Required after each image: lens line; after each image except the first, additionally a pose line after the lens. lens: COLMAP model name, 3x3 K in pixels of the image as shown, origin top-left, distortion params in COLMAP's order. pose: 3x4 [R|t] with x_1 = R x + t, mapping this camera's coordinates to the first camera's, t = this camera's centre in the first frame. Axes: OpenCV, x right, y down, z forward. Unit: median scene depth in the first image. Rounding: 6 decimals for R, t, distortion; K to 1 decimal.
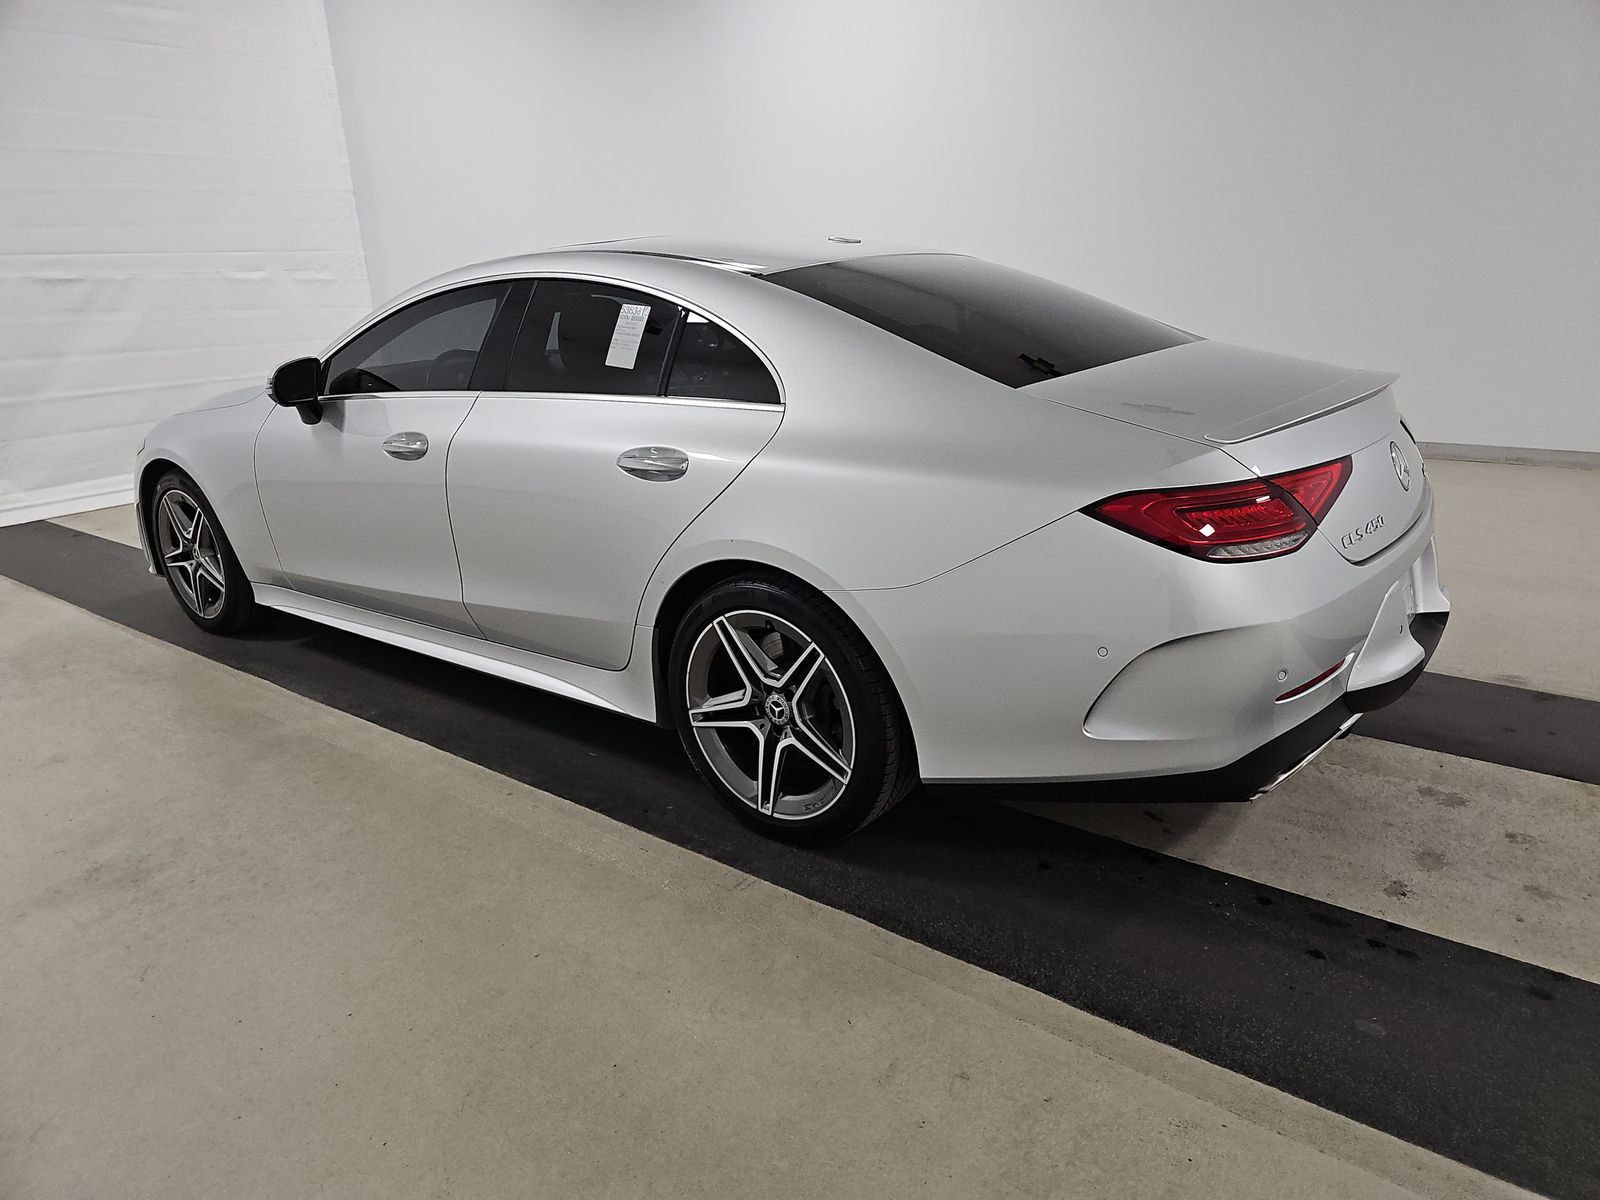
lens RADIAL K [[1068.1, 0, 800.0], [0, 1068.1, 600.0], [0, 0, 1]] dist [-0.000440, -0.000732]
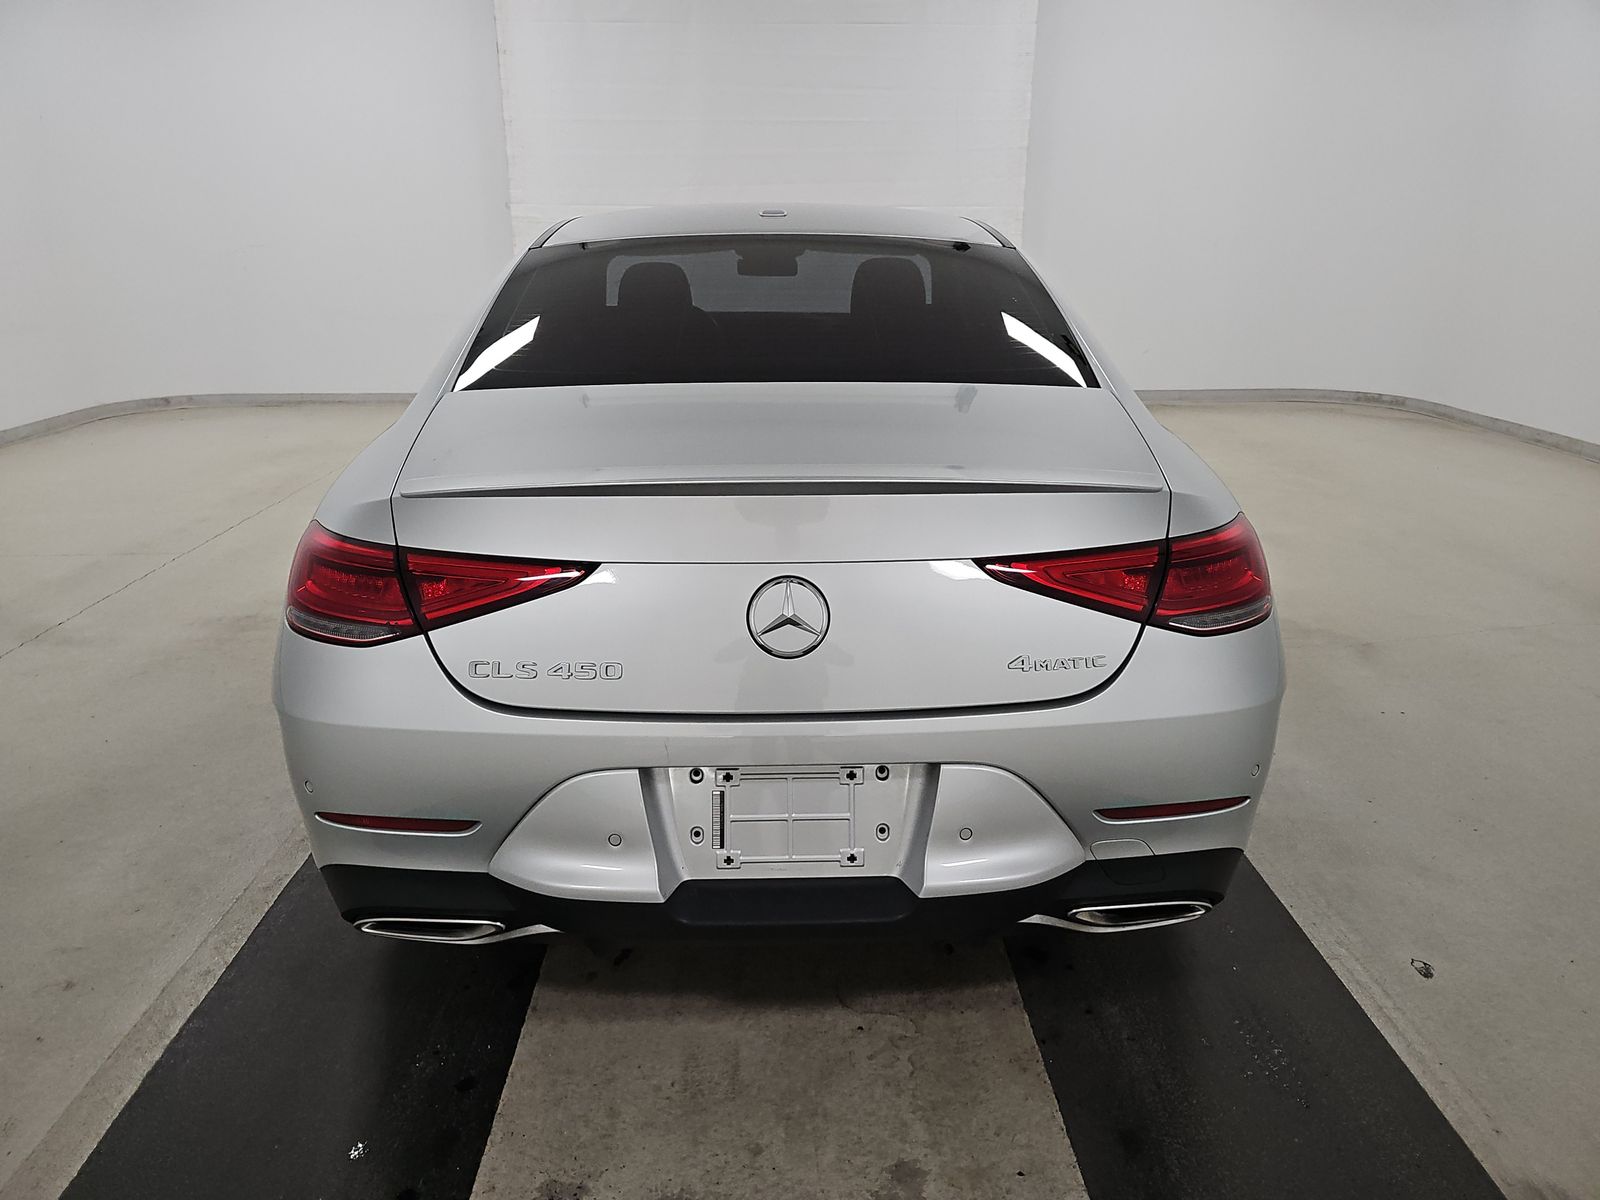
lens RADIAL K [[1059.0, 0, 789.2], [0, 1059.0, 594.7], [0, 0, 1]] dist [0.003806, 0.000300]
pose [[0.630315, 0.285433, -0.721963, 0.896624], [-0.254653, 0.954522, 0.155050, -0.210086], [0.733386, 0.086119, 0.674336, 0.528012]]
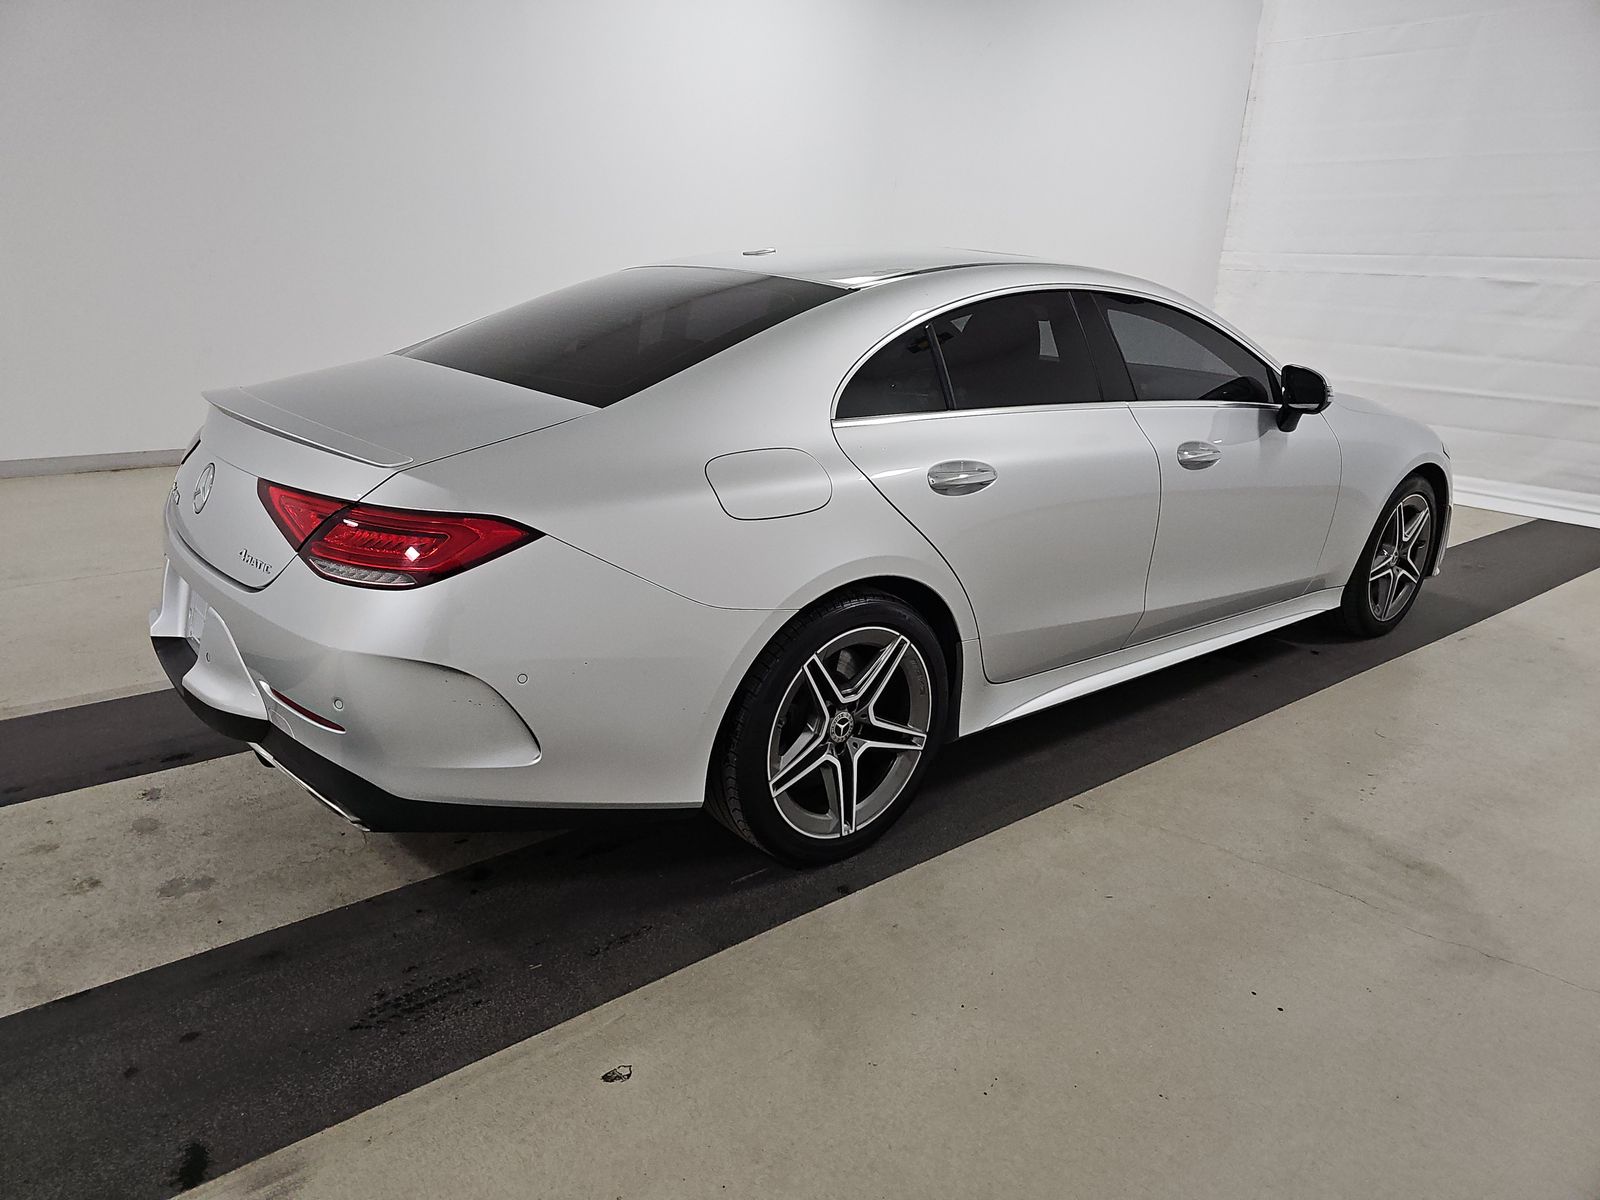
lens RADIAL K [[1059.0, 0, 789.2], [0, 1059.0, 594.7], [0, 0, 1]] dist [0.003806, 0.000300]
pose [[-0.235214, 0.318069, -0.918426, 1.220932], [-0.317153, 0.868098, 0.381864, -0.523796], [0.918743, 0.381102, -0.103312, 1.464182]]
